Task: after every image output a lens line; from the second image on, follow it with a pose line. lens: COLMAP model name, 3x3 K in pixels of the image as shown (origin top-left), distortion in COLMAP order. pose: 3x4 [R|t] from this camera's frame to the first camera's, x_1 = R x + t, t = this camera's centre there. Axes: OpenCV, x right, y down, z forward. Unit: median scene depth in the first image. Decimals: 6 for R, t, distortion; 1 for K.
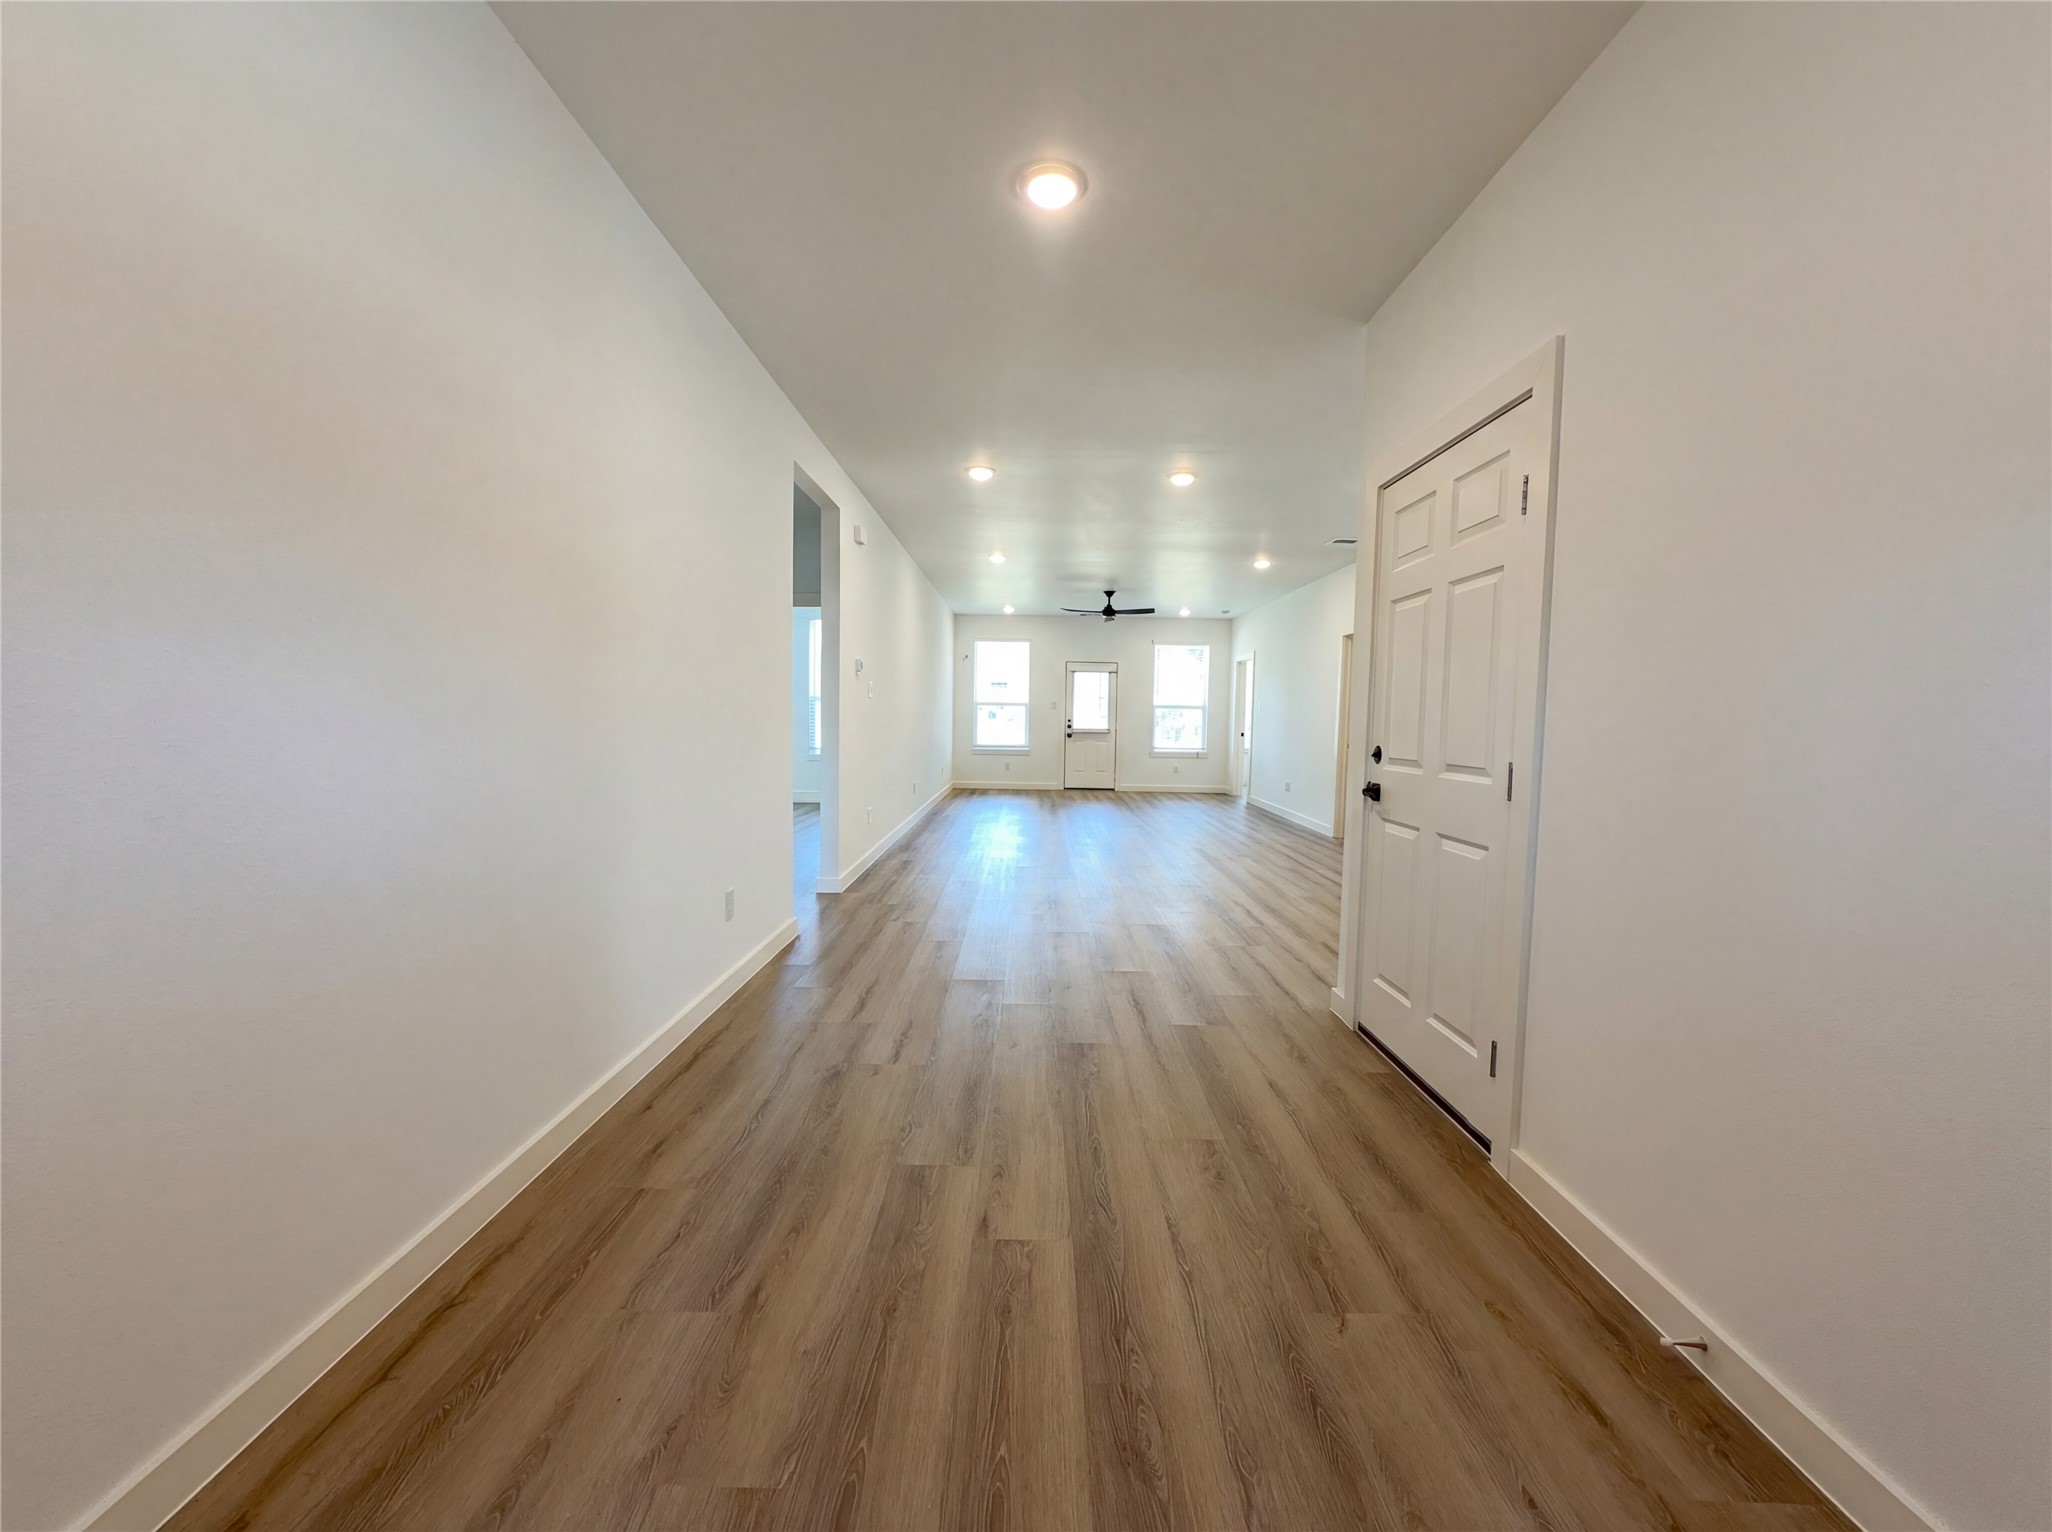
lens RADIAL K [[822.8, 0, 1008.6], [0, 822.8, 763.9], [0, 0, 1]] dist [0.002524, 0.000076]
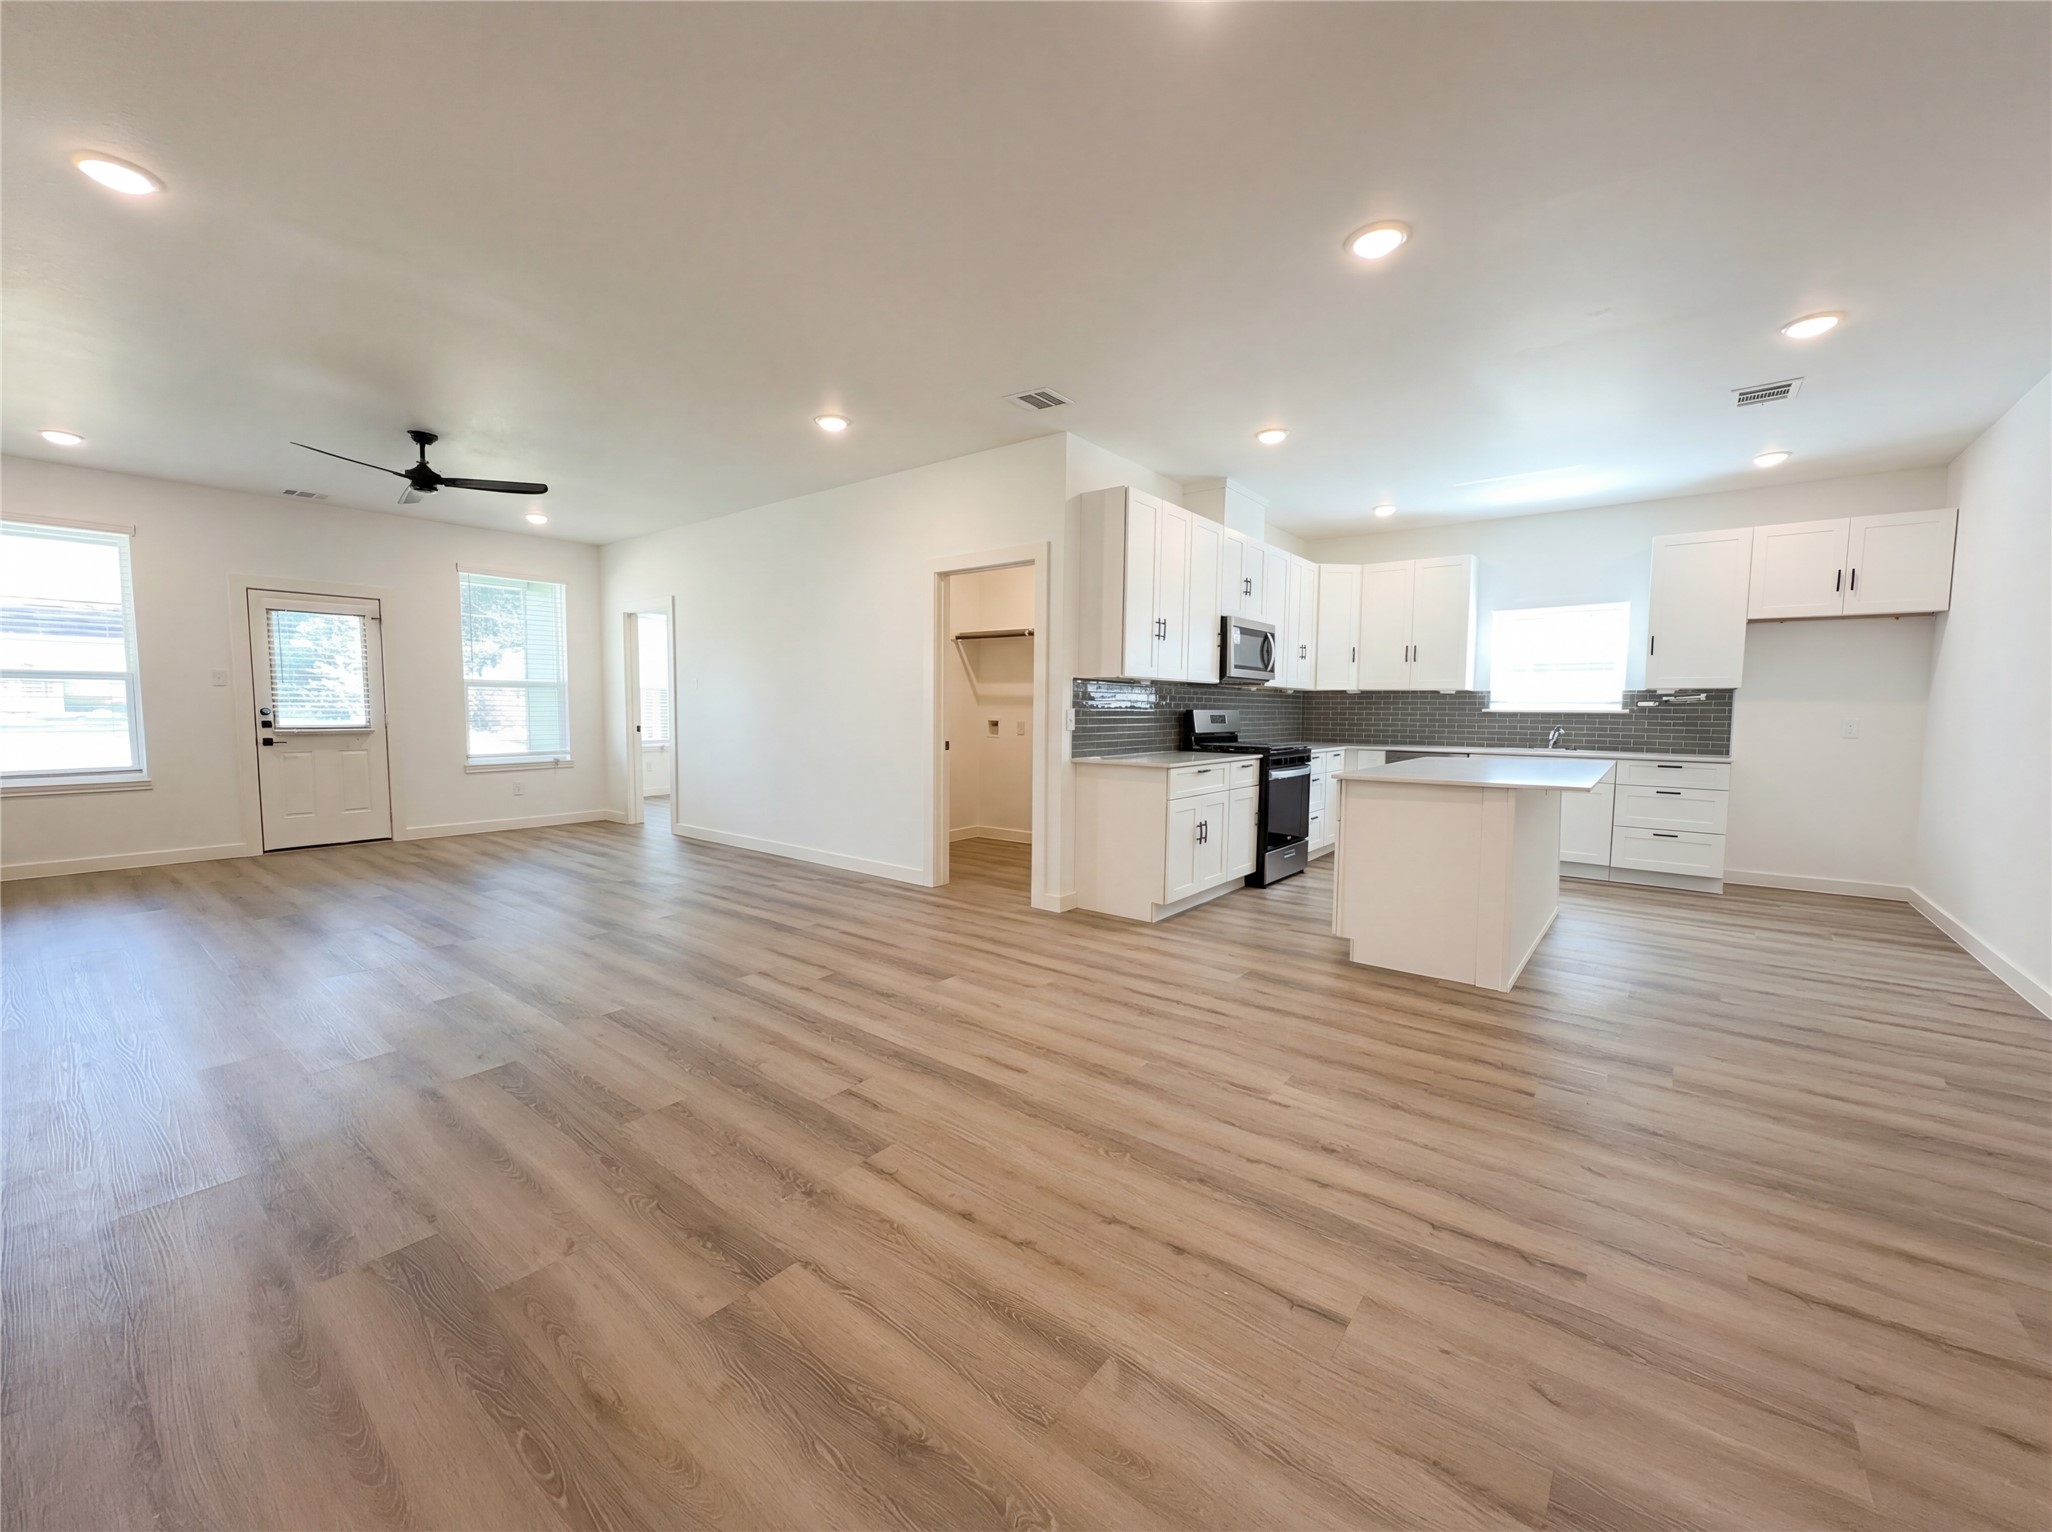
lens RADIAL K [[822.8, 0, 1027.3], [0, 822.8, 765.4], [0, 0, 1]] dist [0.002524, 0.000076]
pose [[0.603671, -0.071764, 0.793997, -0.043575], [0.051609, 0.997369, 0.050908, -0.022878], [-0.795561, 0.010245, 0.605786, 0.359469]]
